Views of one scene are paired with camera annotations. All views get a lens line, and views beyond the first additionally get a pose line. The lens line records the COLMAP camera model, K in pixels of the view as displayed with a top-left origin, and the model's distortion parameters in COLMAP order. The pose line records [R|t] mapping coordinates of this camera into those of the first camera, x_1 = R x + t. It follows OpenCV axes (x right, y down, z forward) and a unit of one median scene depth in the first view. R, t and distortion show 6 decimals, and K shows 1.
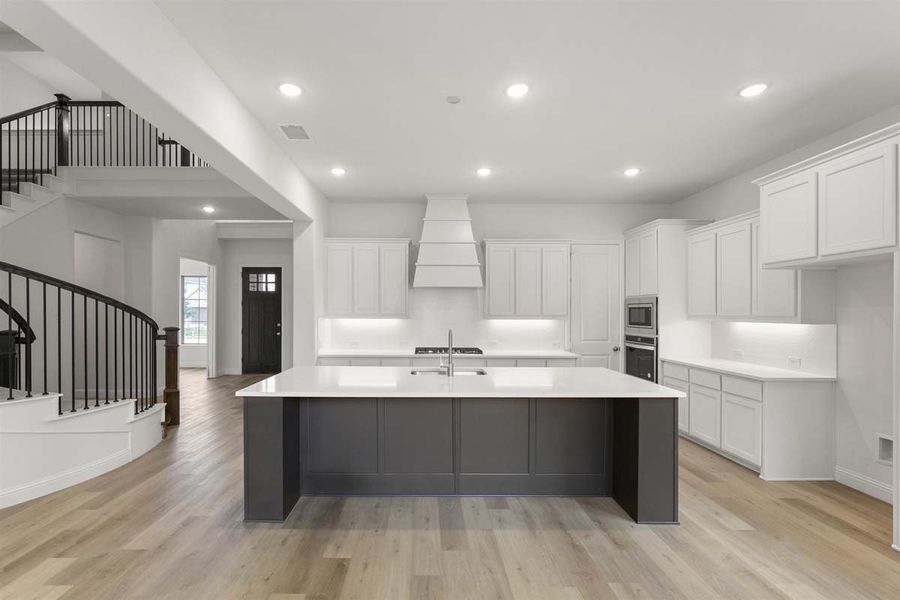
lens RADIAL K [[398.8, 0, 427.5], [0, 398.8, 320.9], [0, 0, 1]] dist [-0.010804, 0.000107]
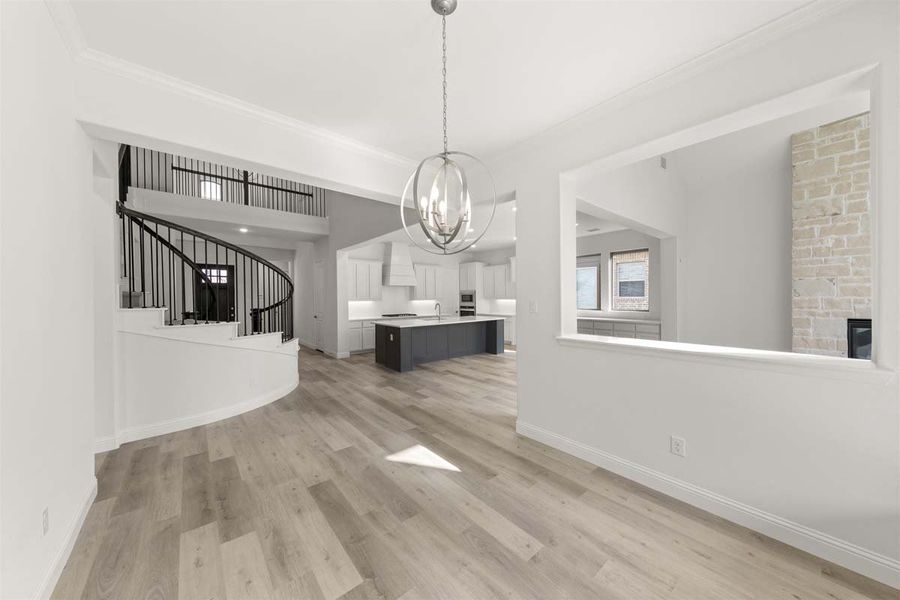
lens RADIAL K [[312.8, 0, 450.0], [0, 312.8, 300.0], [0, 0, 1]] dist [-0.000824, -0.000051]
pose [[0.759443, -0.015134, 0.650398, -0.879323], [0.023814, 0.999706, -0.004545, 0.006955], [-0.650138, 0.018941, 0.759580, -0.477603]]
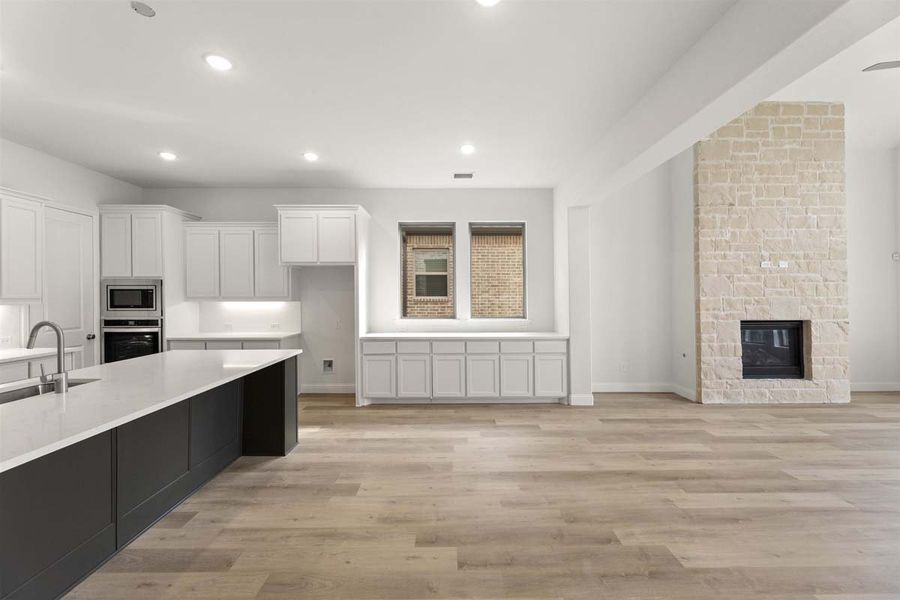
lens RADIAL K [[367.8, 0, 449.7], [0, 367.8, 290.4], [0, 0, 1]] dist [0.000249, 0.000175]
pose [[-0.018313, 0.009572, 0.999786, -0.368686], [0.023731, 0.999677, -0.009136, -0.004919], [-0.999551, 0.023558, -0.018534, 0.248700]]
